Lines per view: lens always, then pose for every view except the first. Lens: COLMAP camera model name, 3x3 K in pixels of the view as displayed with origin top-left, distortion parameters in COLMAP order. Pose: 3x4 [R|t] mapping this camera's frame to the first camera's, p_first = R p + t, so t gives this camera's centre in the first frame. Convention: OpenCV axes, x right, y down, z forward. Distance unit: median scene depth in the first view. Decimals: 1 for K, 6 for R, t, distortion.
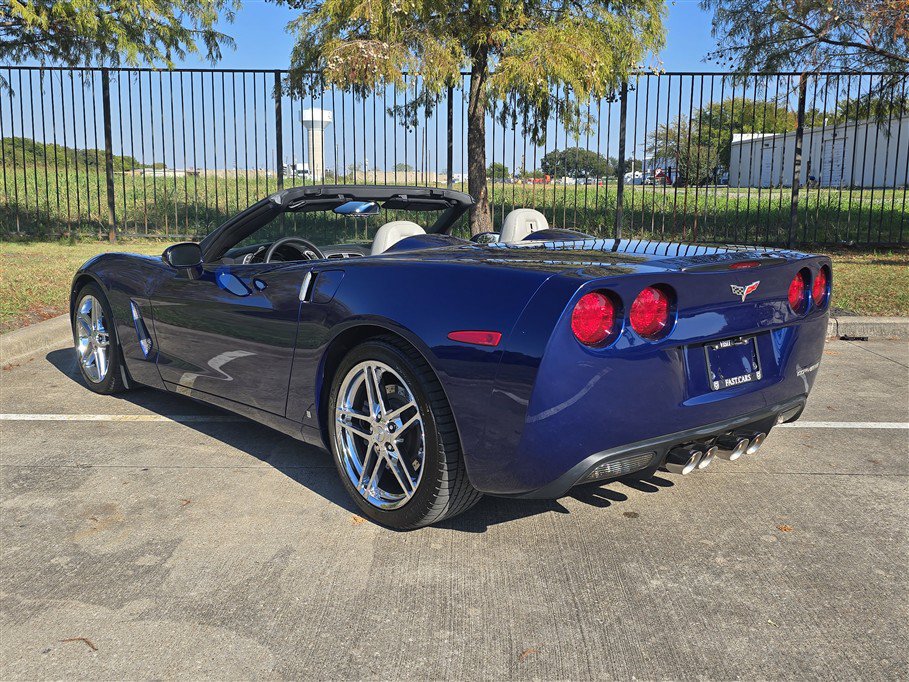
lens RADIAL K [[896.4, 0, 449.0], [0, 896.4, 336.6], [0, 0, 1]] dist [0.054470, -0.038374]
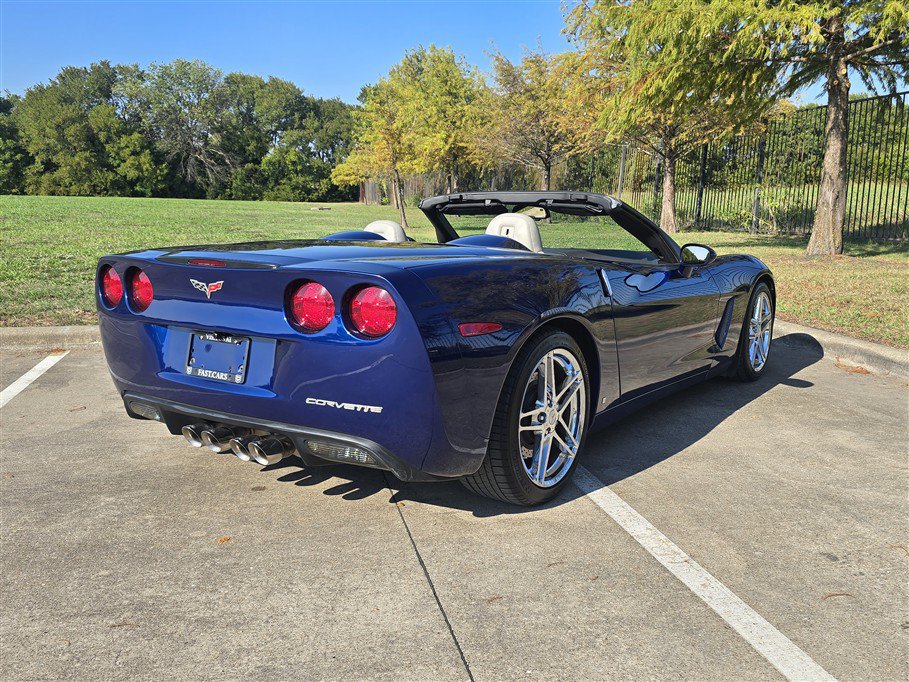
lens RADIAL K [[841.8, 0, 461.0], [0, 841.8, 346.7], [0, 0, 1]] dist [0.080018, -0.106366]
pose [[0.249713, 0.160782, -0.954878, 1.184351], [-0.156923, 0.979803, 0.123942, -0.133387], [0.955520, 0.118893, 0.269900, 0.907979]]
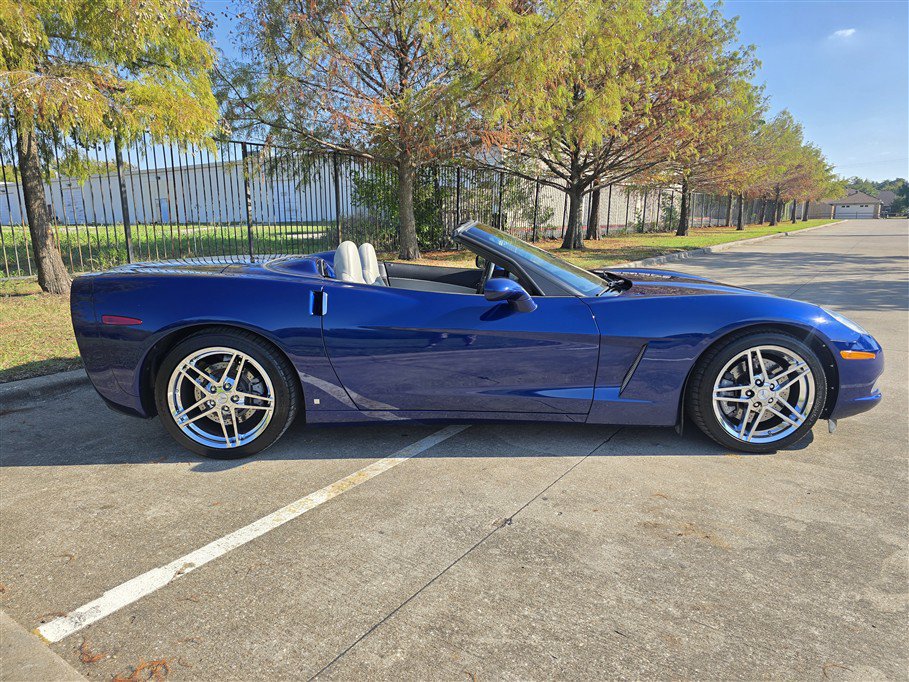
lens RADIAL K [[610.1, 0, 453.3], [0, 610.1, 348.1], [0, 0, 1]] dist [0.041897, -0.037409]
pose [[0.552417, -0.183439, 0.813134, -1.040553], [0.154826, 0.981091, 0.116146, -0.131741], [-0.819063, 0.061733, 0.570372, 0.760369]]
